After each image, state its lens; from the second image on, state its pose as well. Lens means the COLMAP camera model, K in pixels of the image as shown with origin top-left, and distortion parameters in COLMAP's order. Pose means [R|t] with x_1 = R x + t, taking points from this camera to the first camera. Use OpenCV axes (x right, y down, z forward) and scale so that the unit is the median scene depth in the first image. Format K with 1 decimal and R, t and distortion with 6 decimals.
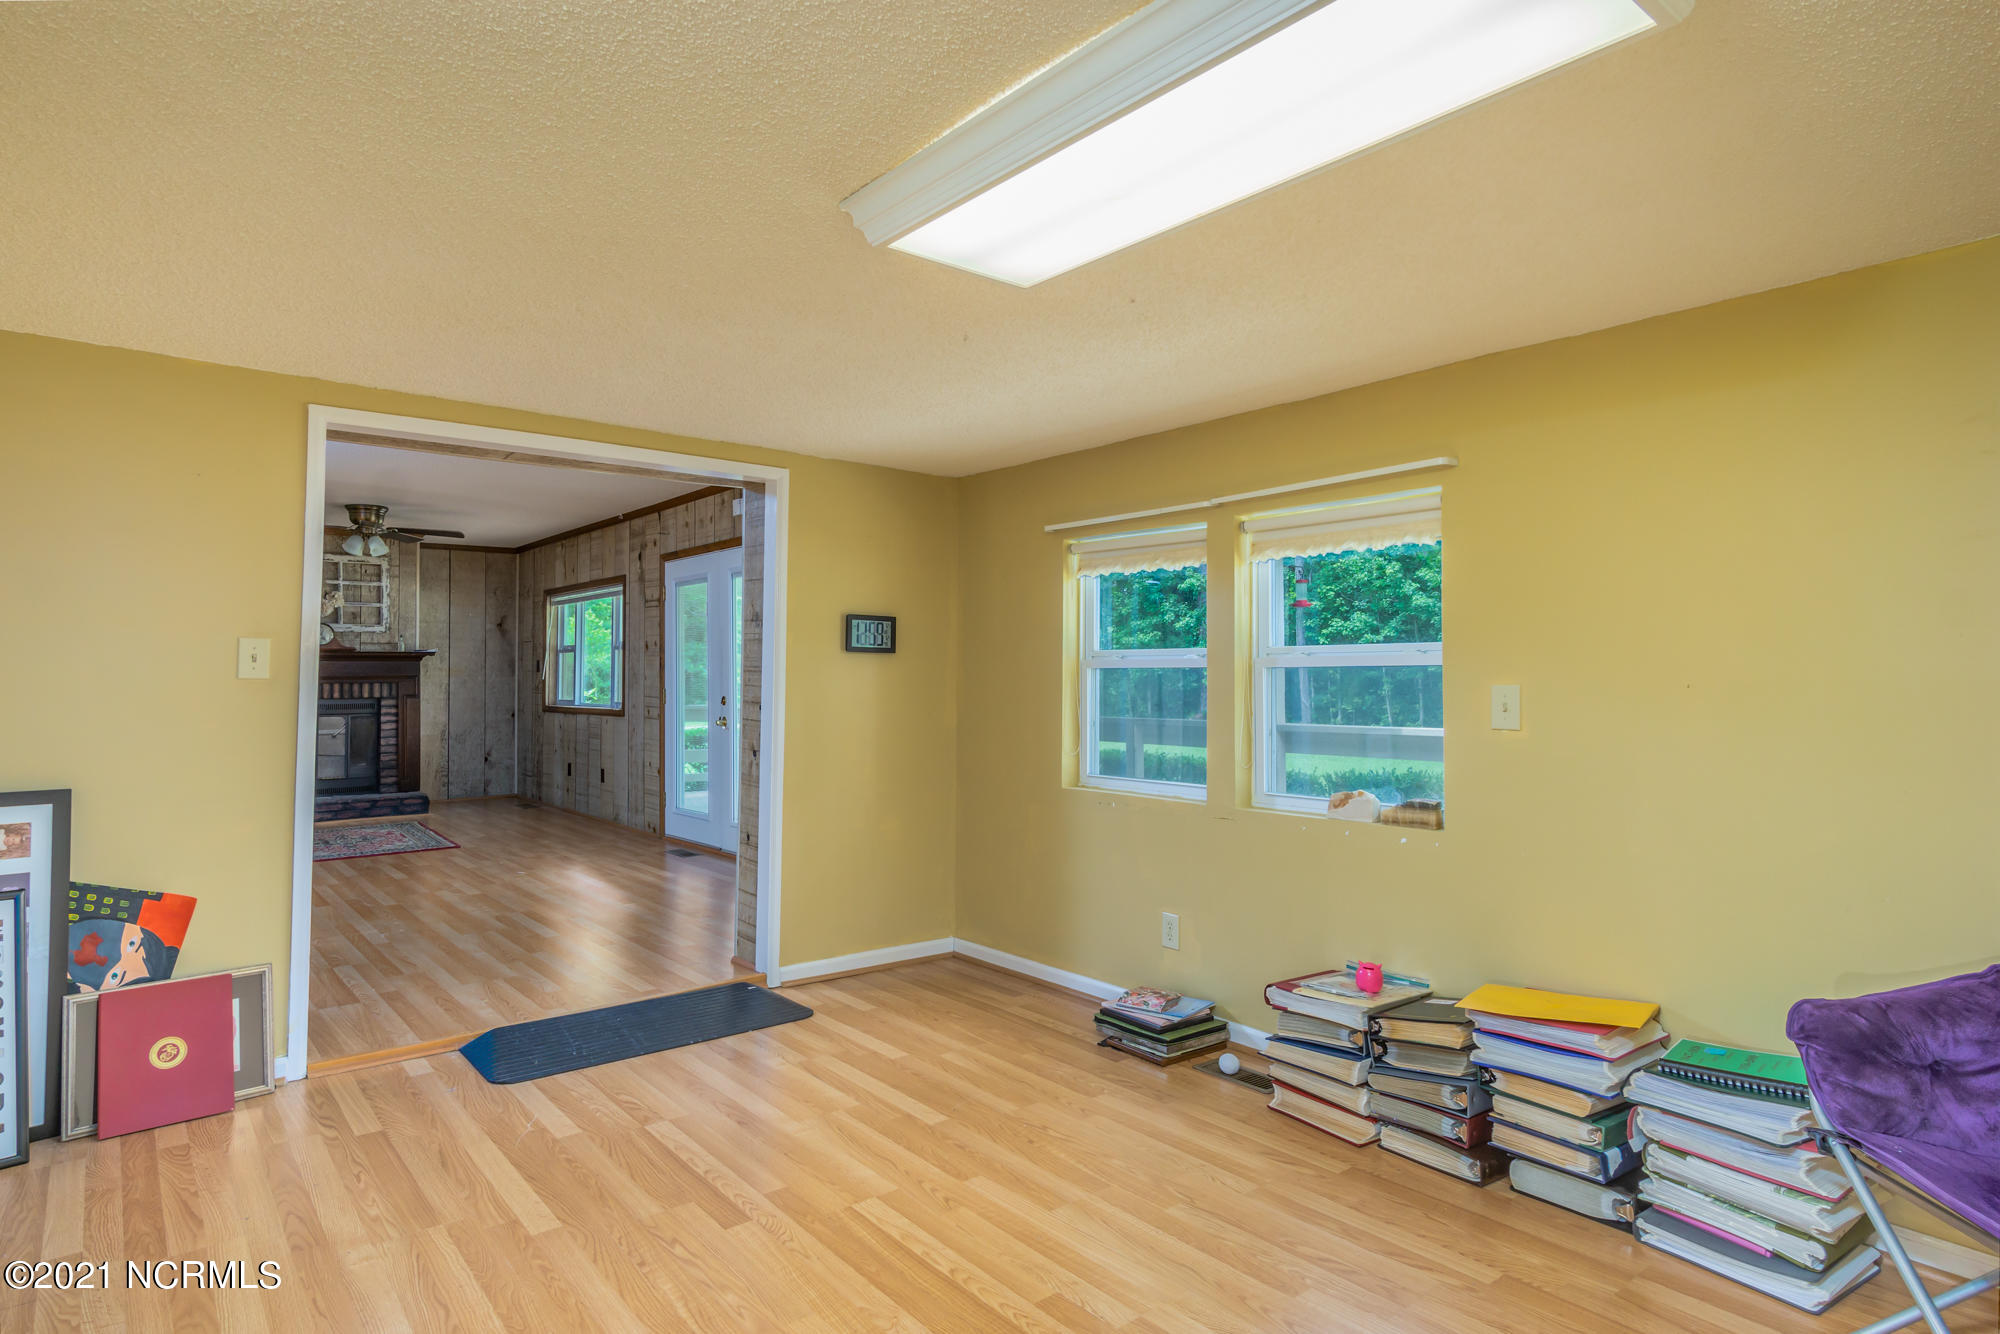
lens RADIAL K [[1091.1, 0, 996.9], [0, 1091.1, 646.1], [0, 0, 1]] dist [0.004906, 0.001817]
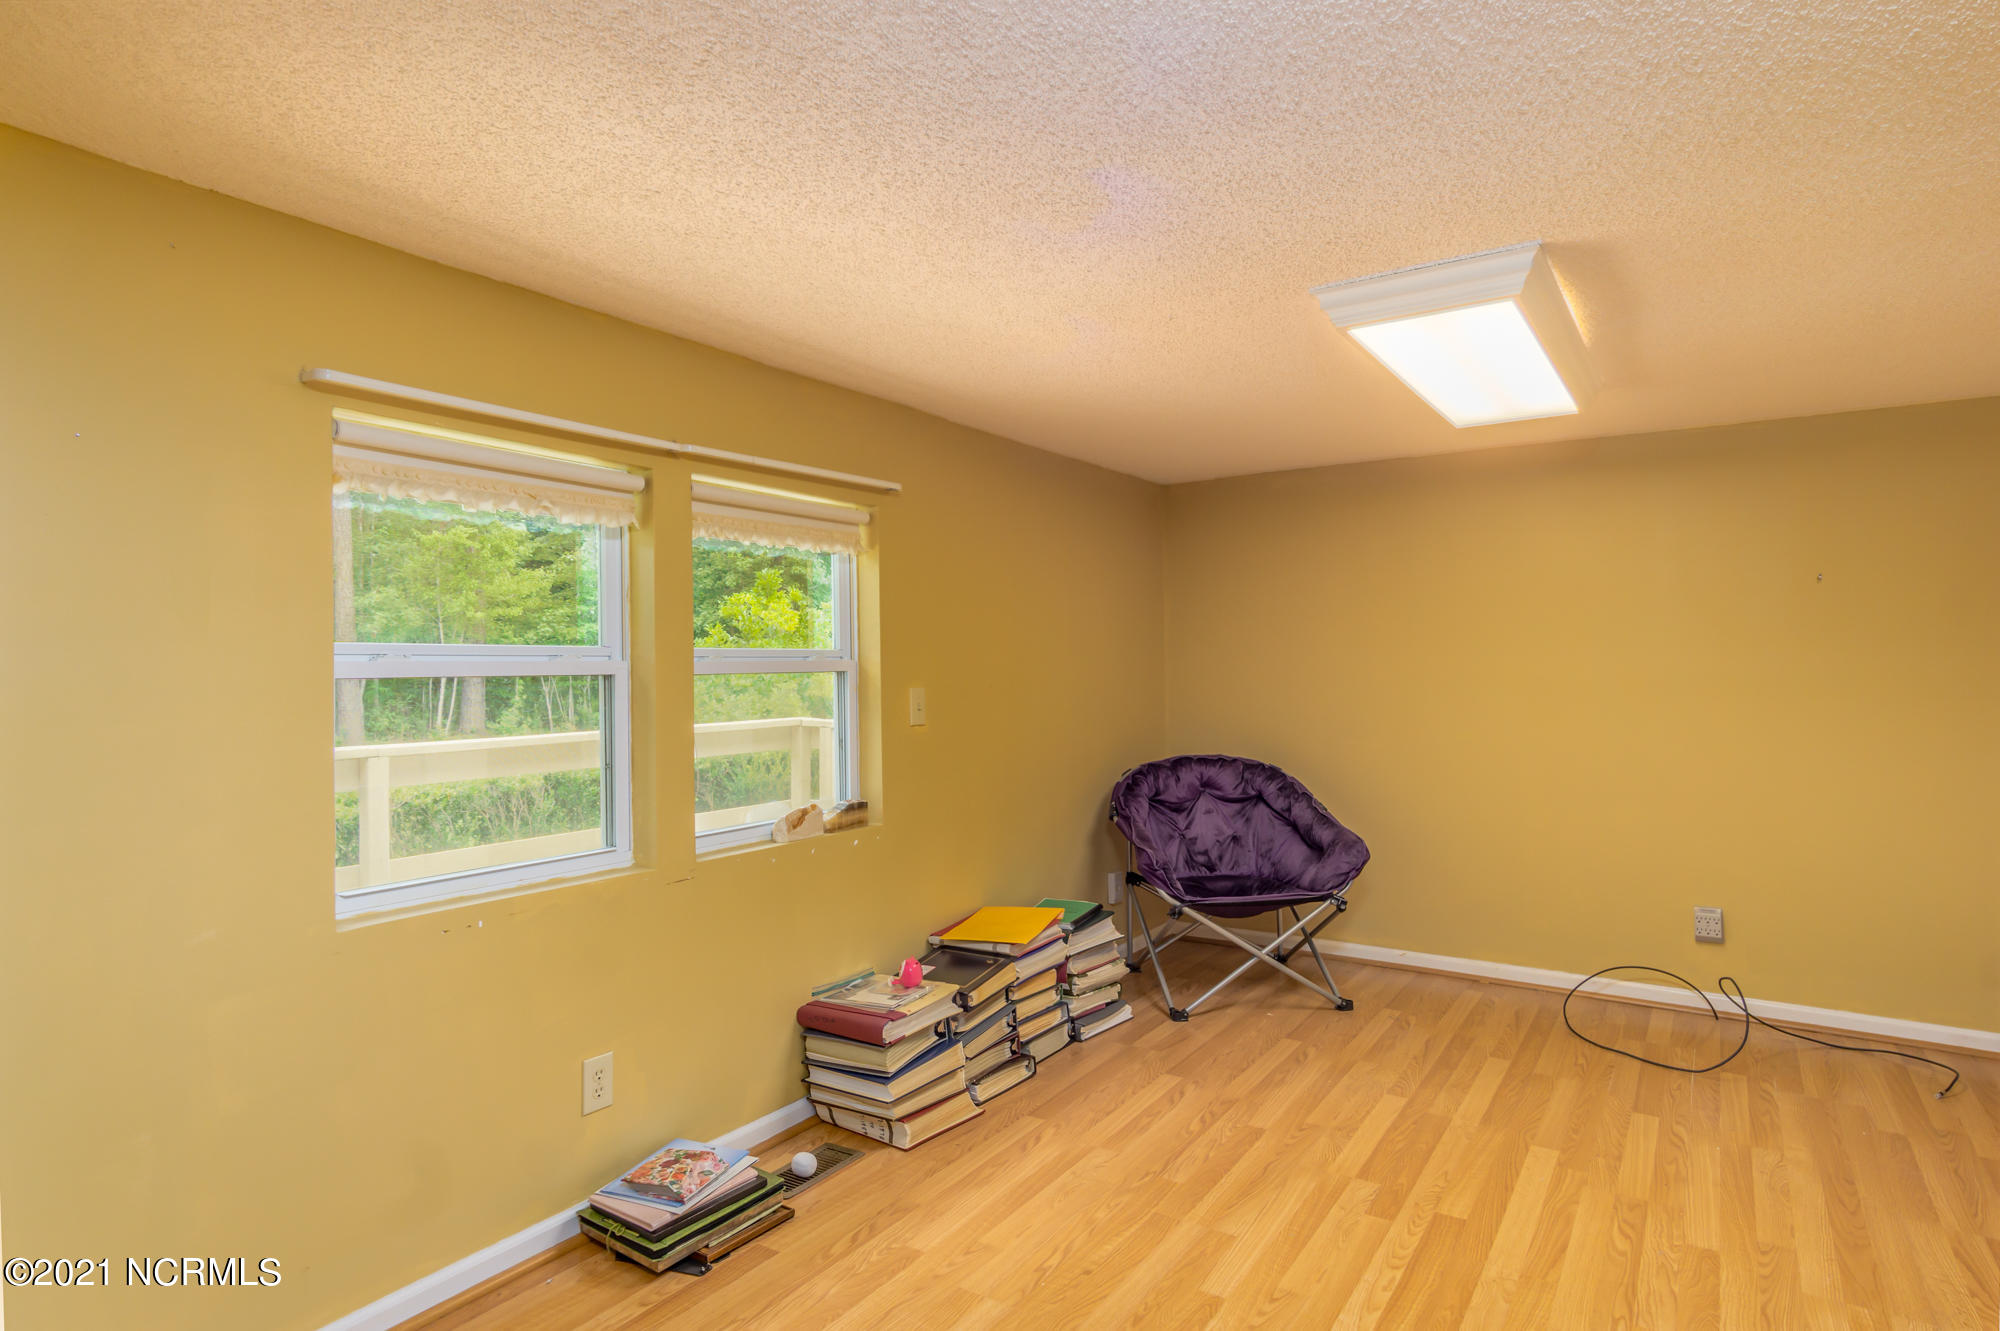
lens RADIAL K [[1091.1, 0, 996.9], [0, 1091.1, 644.6], [0, 0, 1]] dist [0.004906, 0.001817]
pose [[-0.300486, 0.028287, 0.953367, -0.715421], [-0.016157, 0.999266, -0.034741, 0.028713], [-0.953649, -0.025843, -0.299808, 1.310442]]
